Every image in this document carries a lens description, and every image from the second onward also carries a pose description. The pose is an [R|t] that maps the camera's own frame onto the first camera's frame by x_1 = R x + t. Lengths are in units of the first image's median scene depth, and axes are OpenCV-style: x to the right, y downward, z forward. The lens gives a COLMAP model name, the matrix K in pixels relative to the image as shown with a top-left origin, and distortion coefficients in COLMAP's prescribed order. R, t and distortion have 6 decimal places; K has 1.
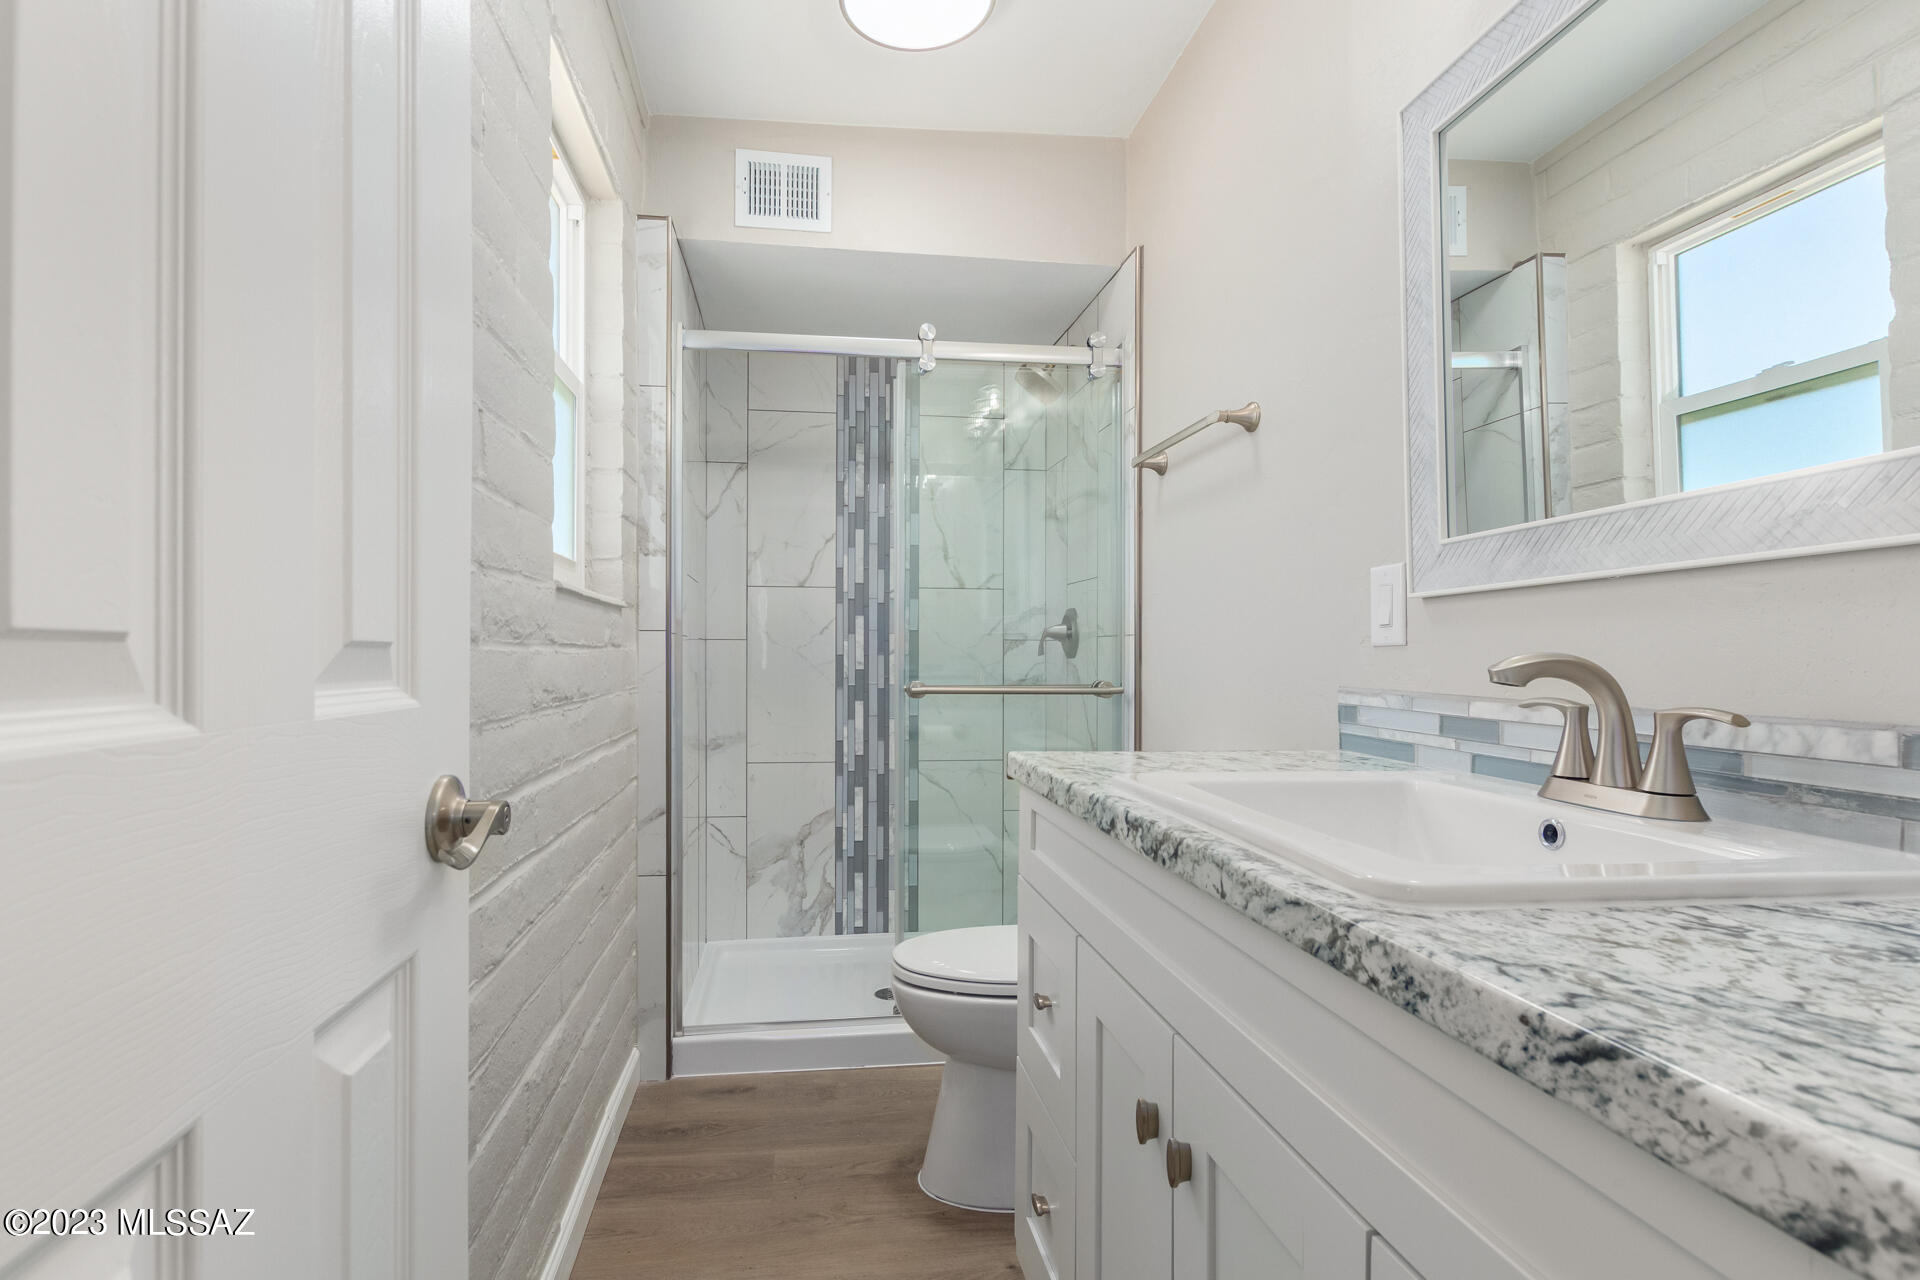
lens RADIAL K [[1071.9, 0, 957.9], [0, 1071.9, 641.7], [0, 0, 1]] dist [-0.001977, -0.000010]
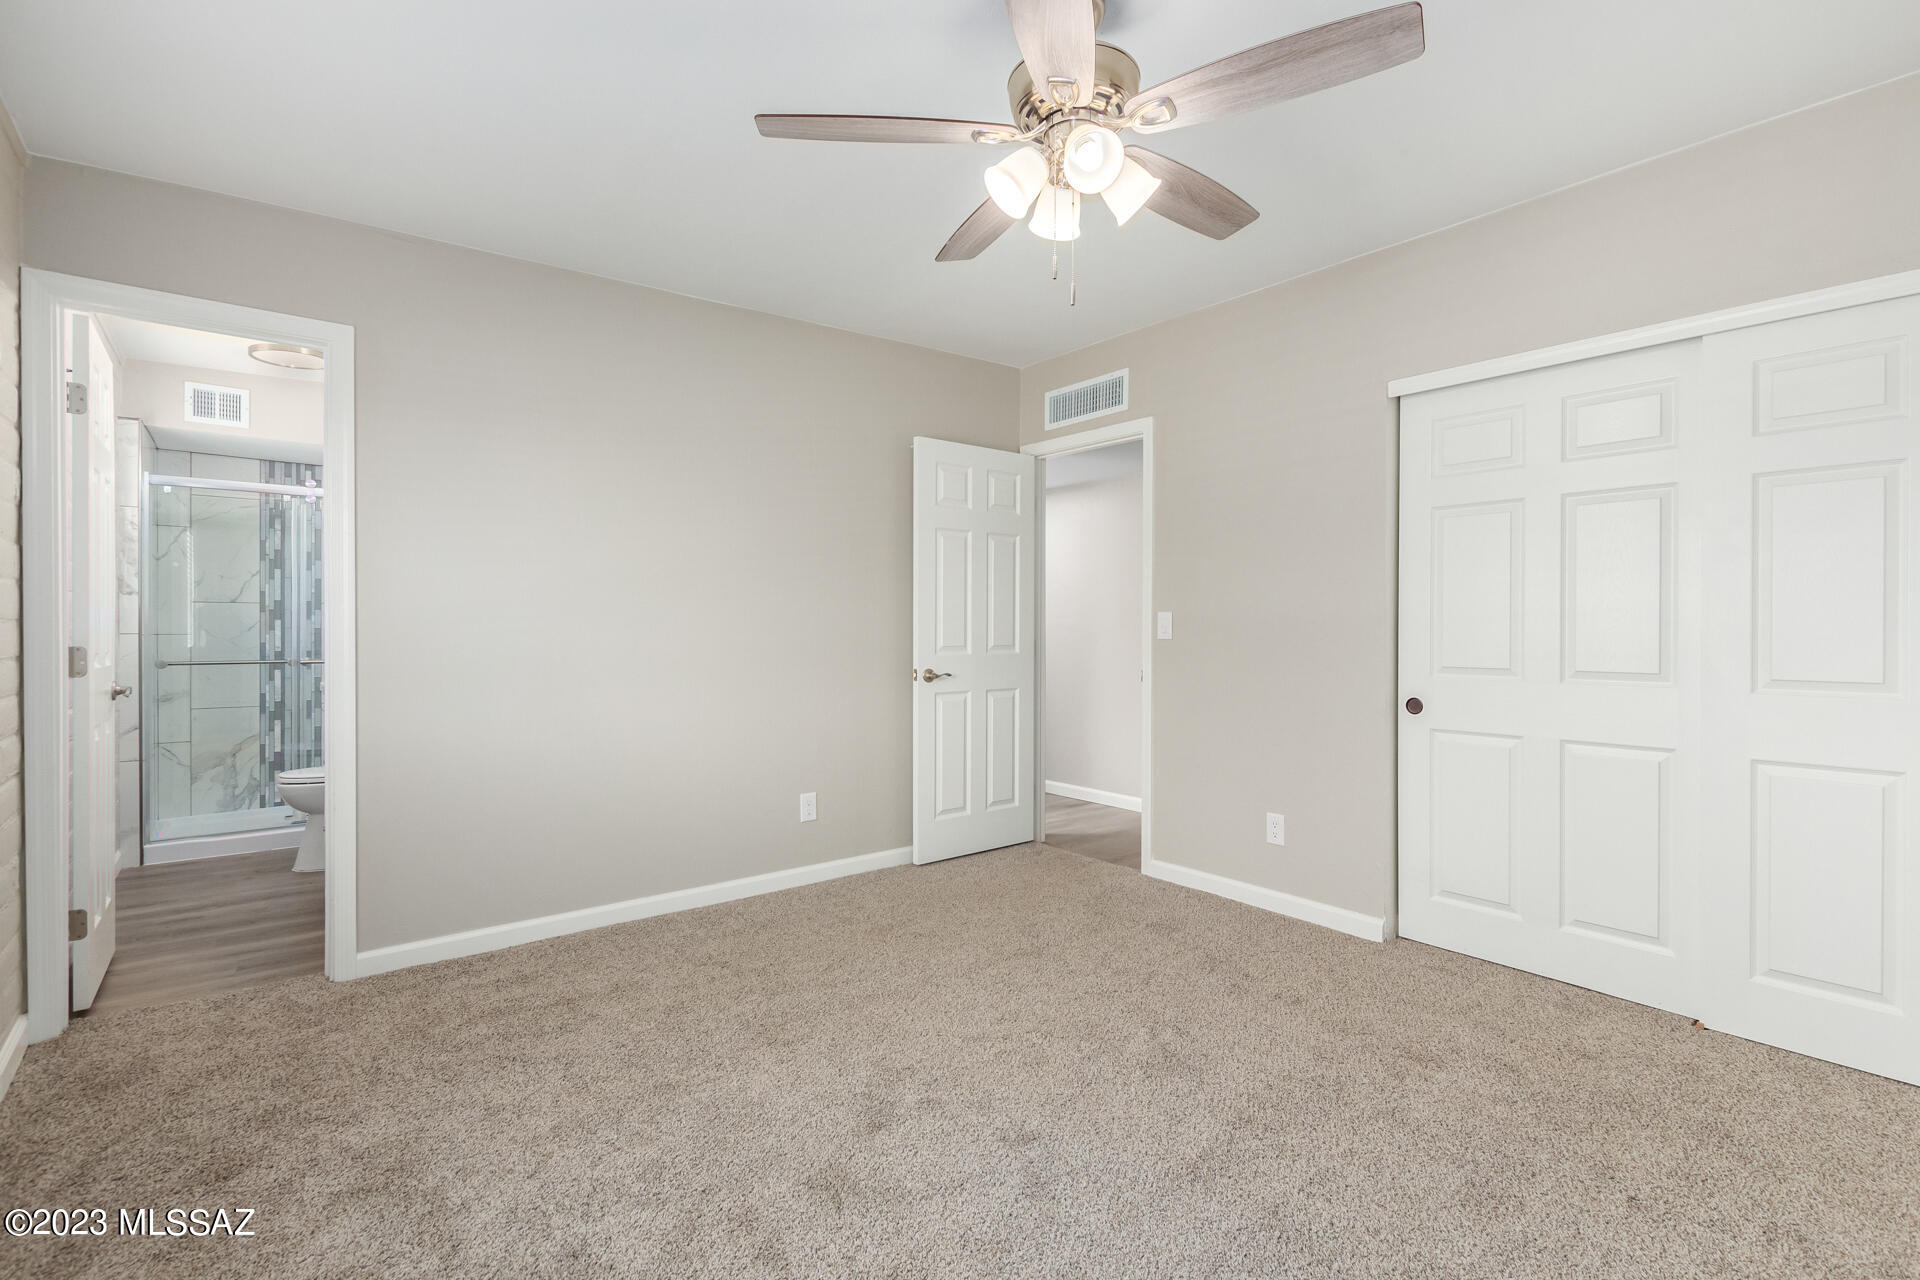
lens RADIAL K [[875.2, 0, 969.1], [0, 875.2, 636.3], [0, 0, 1]] dist [0.001462, -0.000112]
pose [[0.856291, -0.000672, 0.516493, 0.133301], [-0.007656, 0.999873, 0.013995, -0.026722], [-0.516437, -0.015938, 0.856177, -0.777567]]
